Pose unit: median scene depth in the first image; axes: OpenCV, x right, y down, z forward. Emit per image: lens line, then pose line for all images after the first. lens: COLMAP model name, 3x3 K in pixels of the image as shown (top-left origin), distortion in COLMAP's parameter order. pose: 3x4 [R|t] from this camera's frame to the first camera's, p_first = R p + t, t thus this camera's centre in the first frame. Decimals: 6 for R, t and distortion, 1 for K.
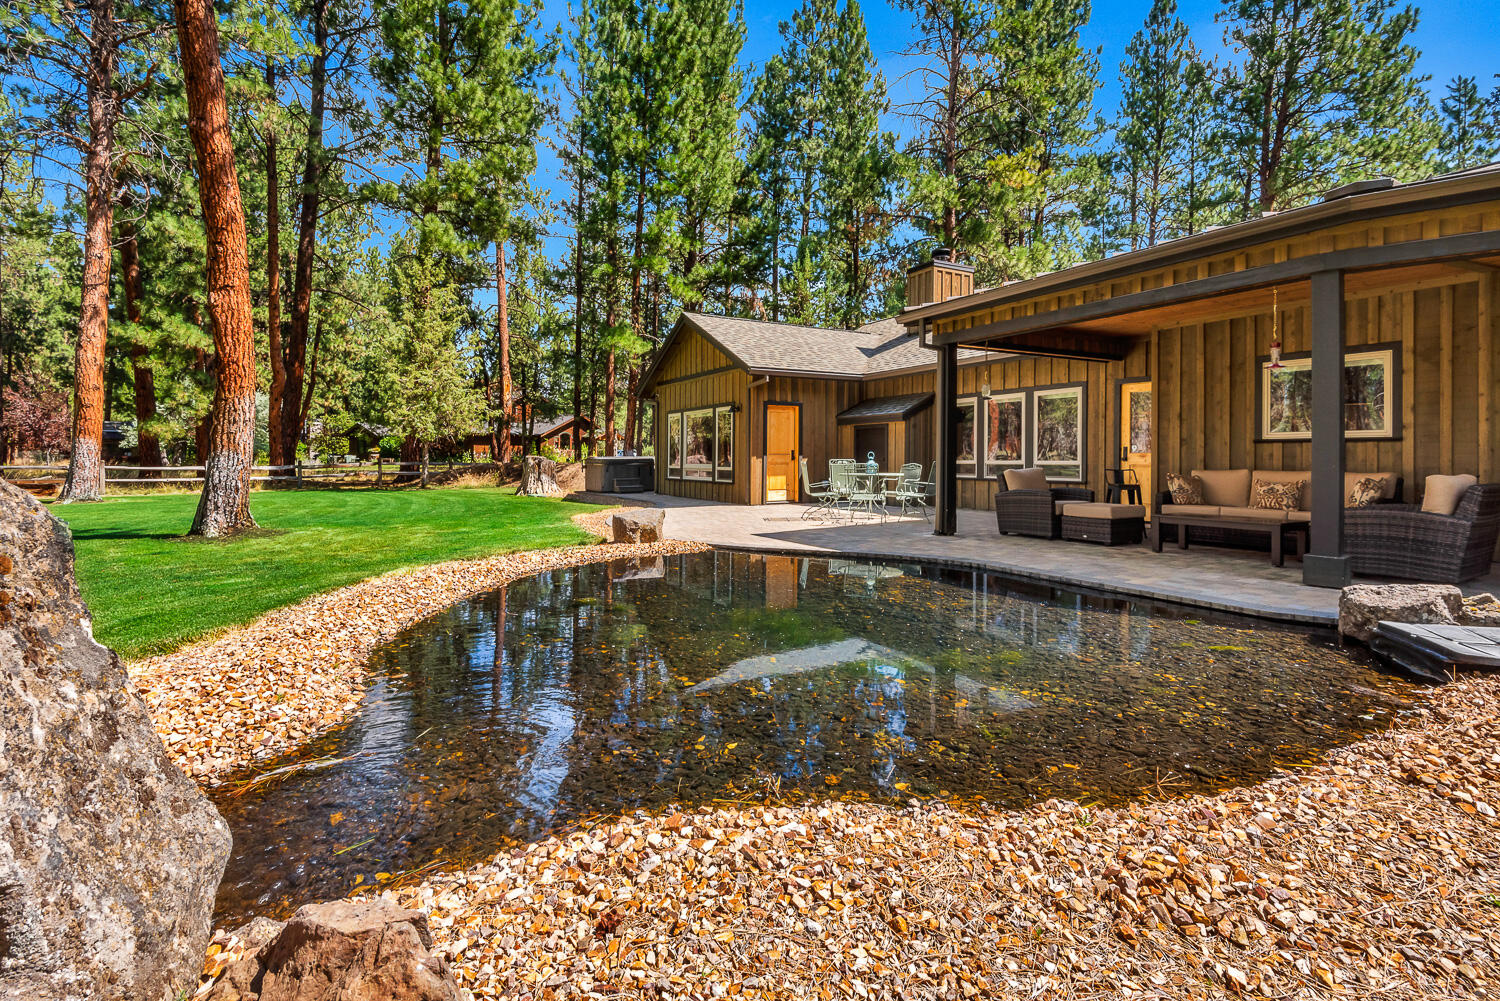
lens RADIAL K [[688.1, 0, 751.3], [0, 688.1, 443.0], [0, 0, 1]] dist [-0.001250, -0.000160]
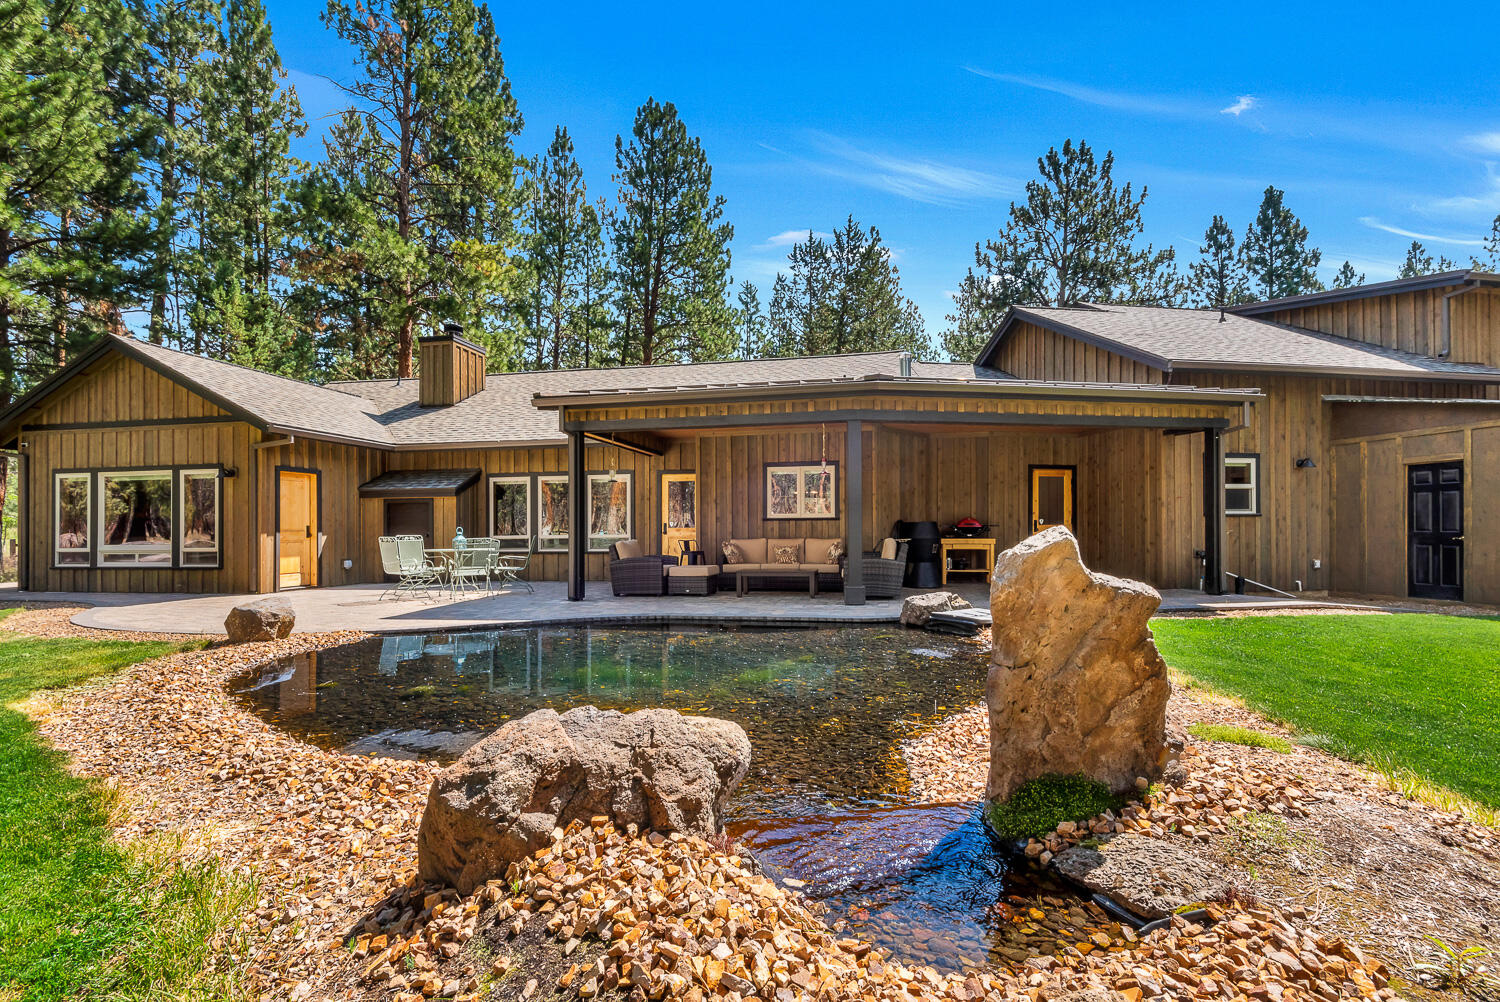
lens RADIAL K [[692.5, 0, 750.0], [0, 692.5, 501.0], [0, 0, 1]] dist [-0.000764, -0.000267]
pose [[0.648470, 0.029213, 0.760680, -0.274612], [-0.007455, 0.999459, -0.032028, 0.003658], [-0.761204, 0.015098, 0.648337, 0.037539]]
